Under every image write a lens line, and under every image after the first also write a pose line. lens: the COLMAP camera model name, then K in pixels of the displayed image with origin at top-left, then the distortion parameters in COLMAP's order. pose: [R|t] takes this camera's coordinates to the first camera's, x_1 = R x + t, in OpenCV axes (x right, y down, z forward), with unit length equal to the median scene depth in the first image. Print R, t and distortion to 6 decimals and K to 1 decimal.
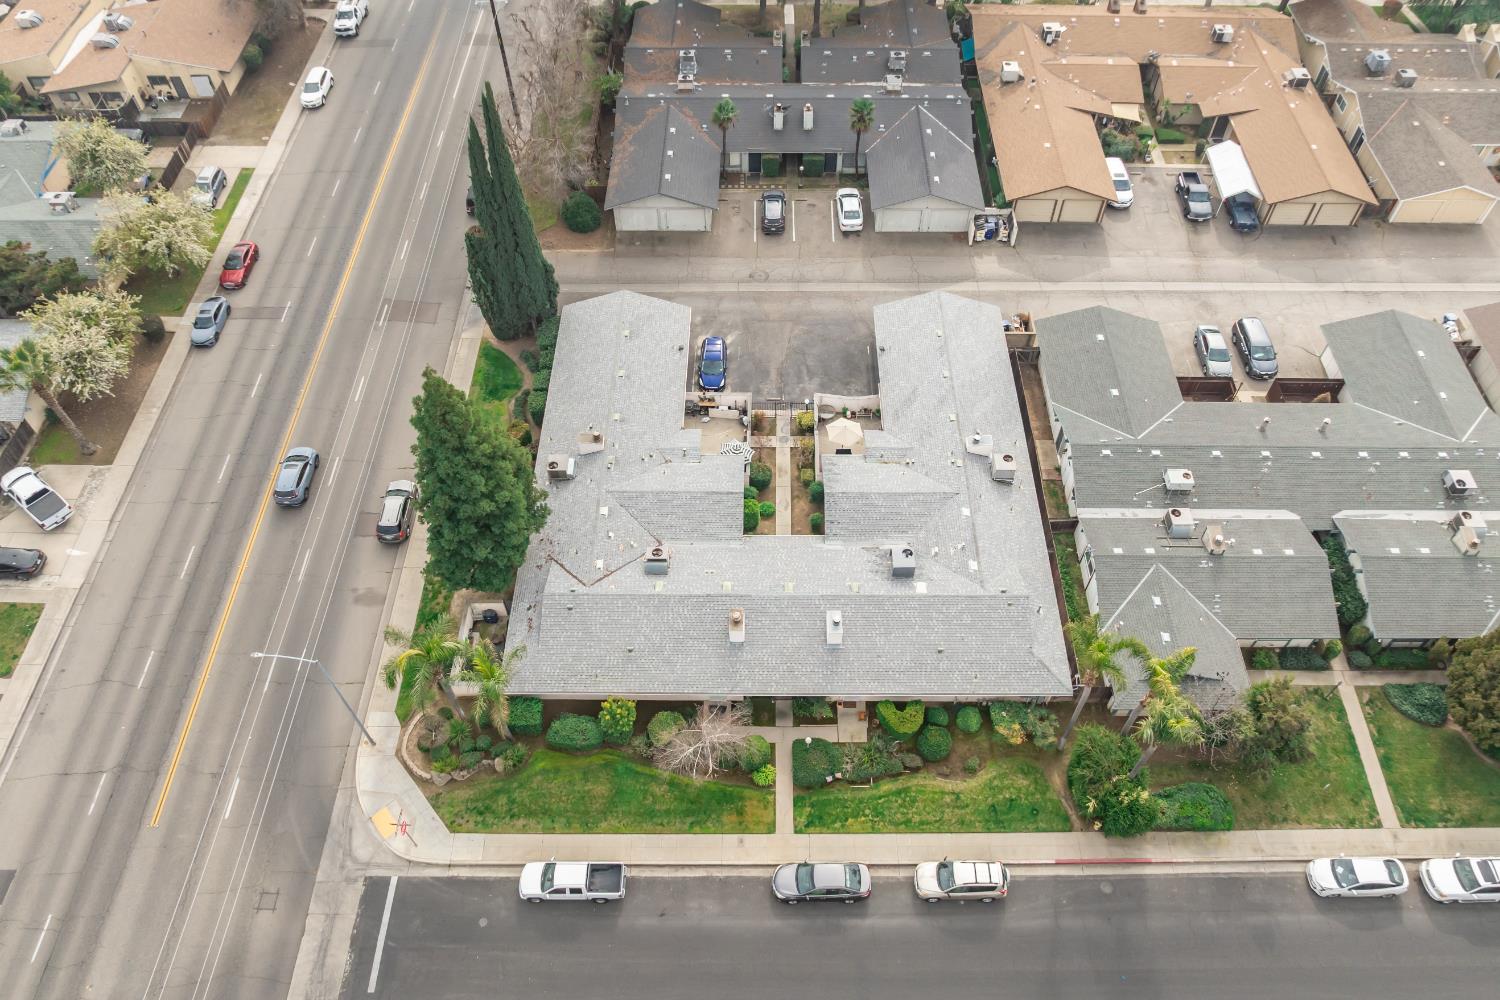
lens RADIAL K [[1055.5, 0, 752.4], [0, 1055.5, 499.2], [0, 0, 1]] dist [-0.045748, 0.010072]
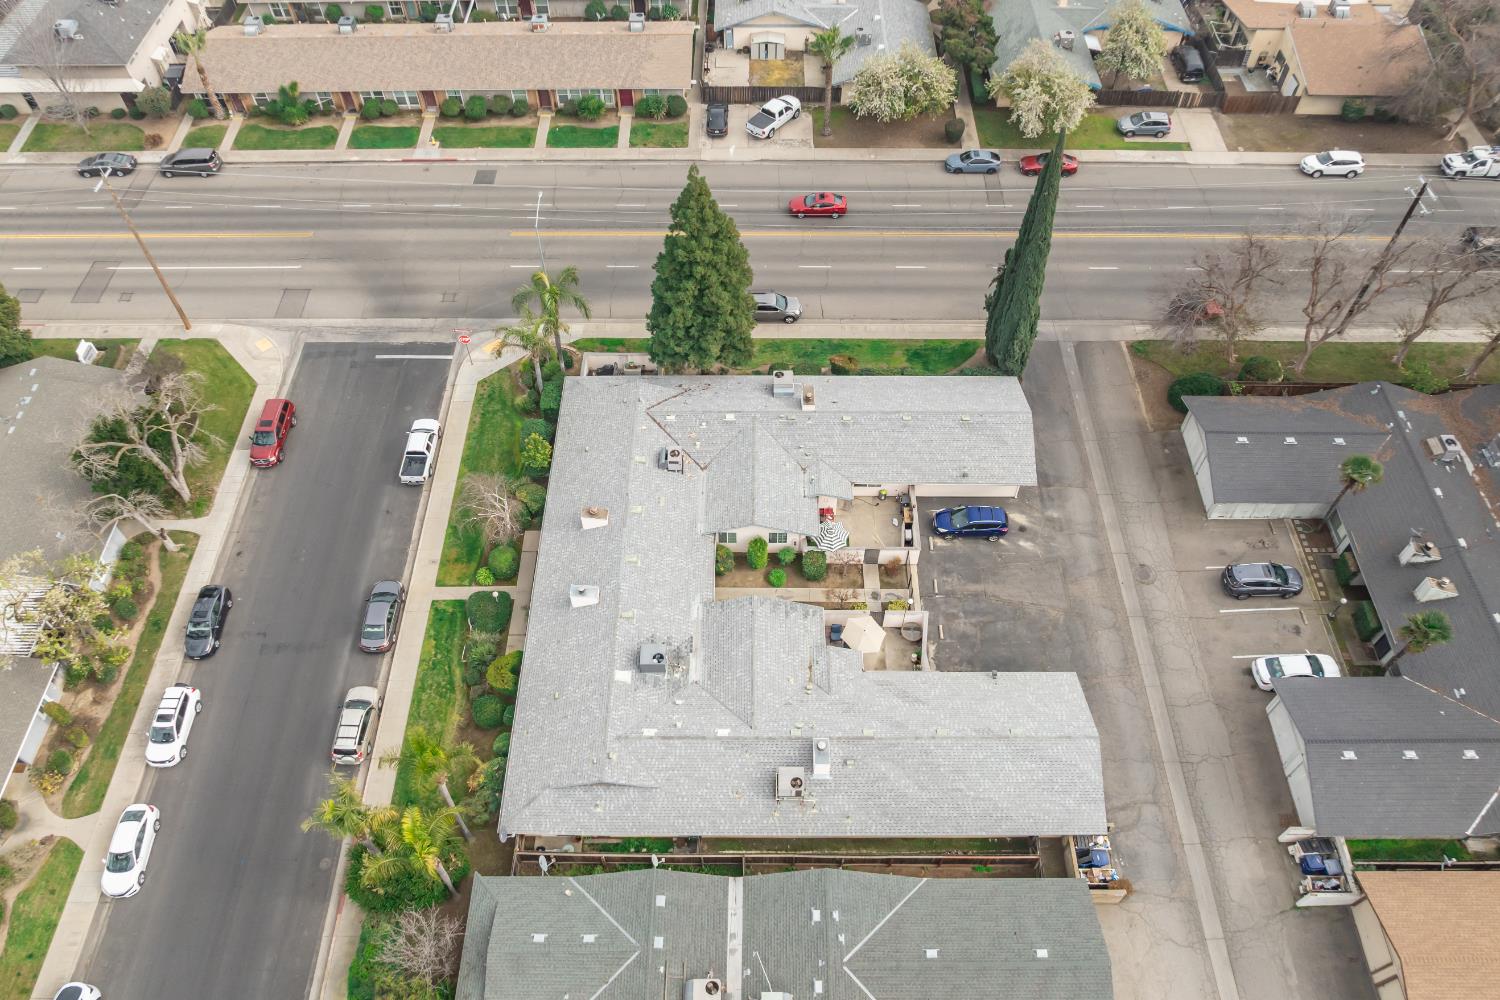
lens RADIAL K [[1055.5, 0, 752.4], [0, 1055.5, 499.2], [0, 0, 1]] dist [-0.045748, 0.010072]
pose [[0.004840, 0.803214, -0.595671, 0.585947], [-0.798298, 0.361851, 0.481440, -0.511740], [0.602243, 0.473194, 0.642955, 0.380816]]
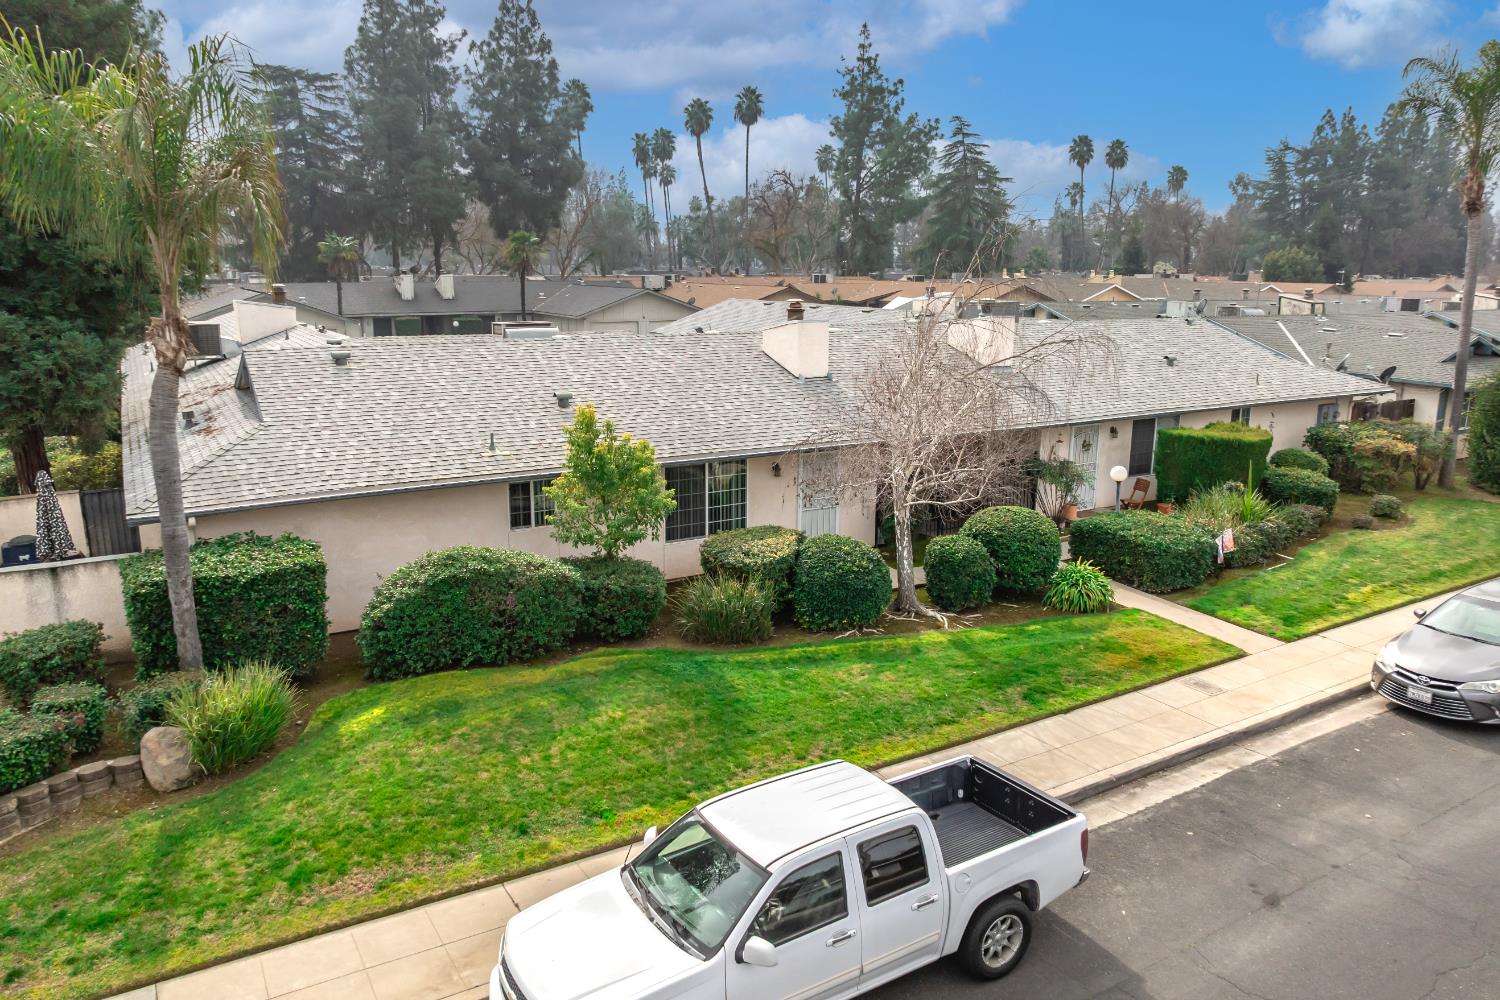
lens RADIAL K [[1055.5, 0, 752.4], [0, 1055.5, 499.2], [0, 0, 1]] dist [-0.045748, 0.010072]
pose [[0.855202, -0.106630, 0.507208, -0.227783], [0.409226, 0.739460, -0.534540, 0.354436], [-0.318062, 0.664702, 0.676023, 0.743814]]
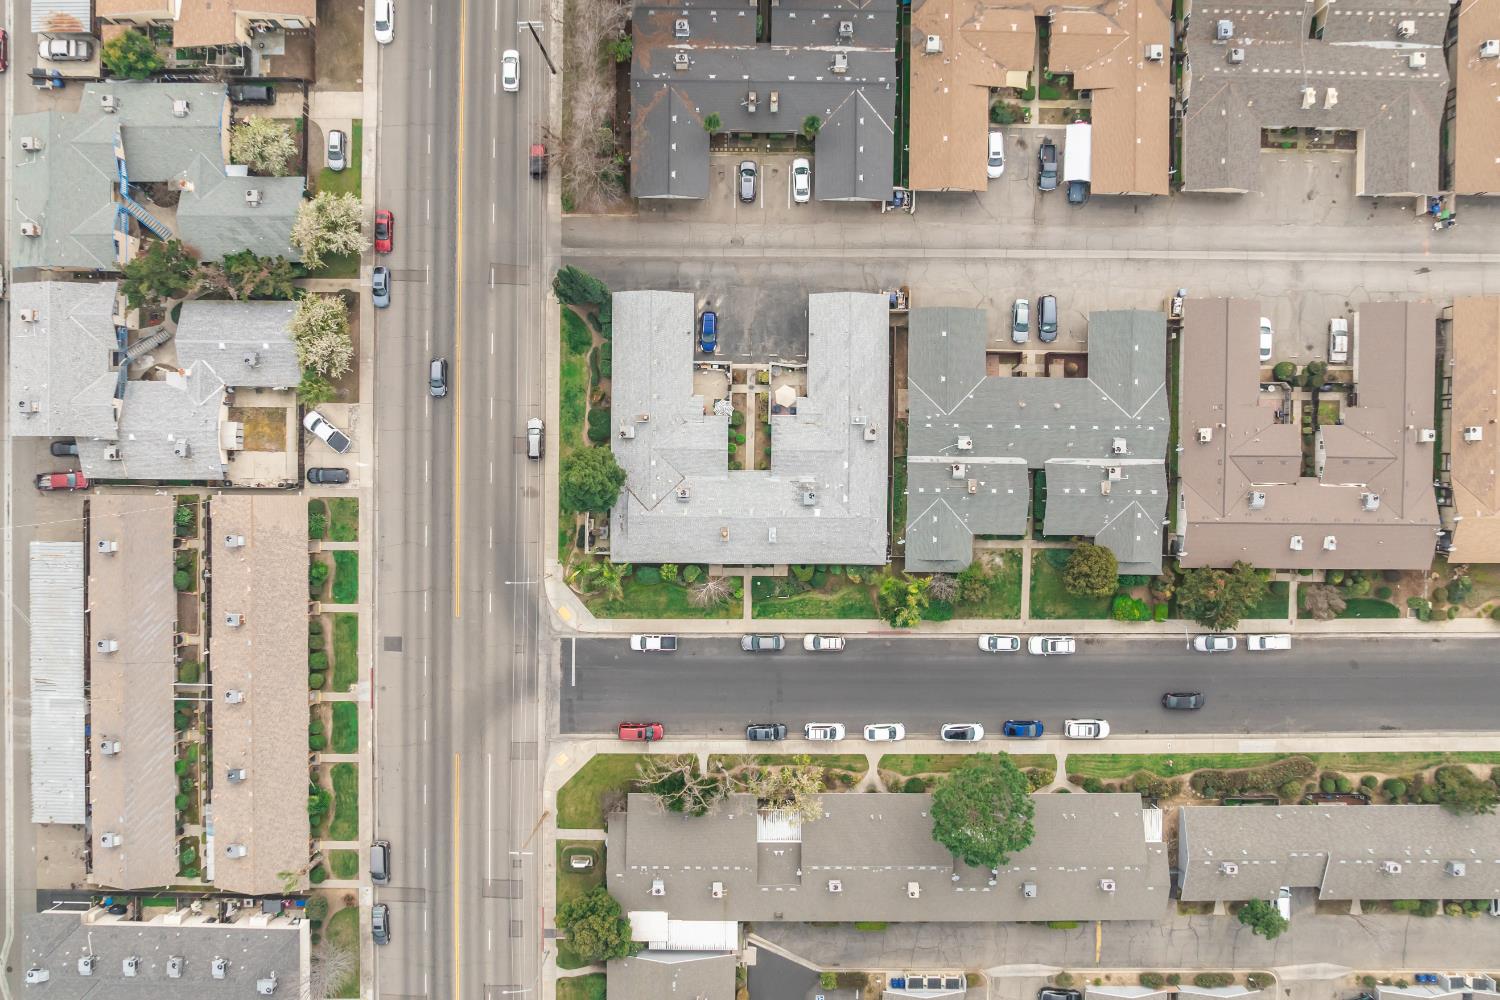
lens RADIAL K [[1055.5, 0, 752.4], [0, 1055.5, 499.2], [0, 0, 1]] dist [-0.045748, 0.010072]
pose [[0.999966, 0.000958, 0.008198, 0.021016], [-0.005813, 0.786917, 0.617032, -1.143893], [-0.005860, -0.617059, 0.786895, -0.541234]]
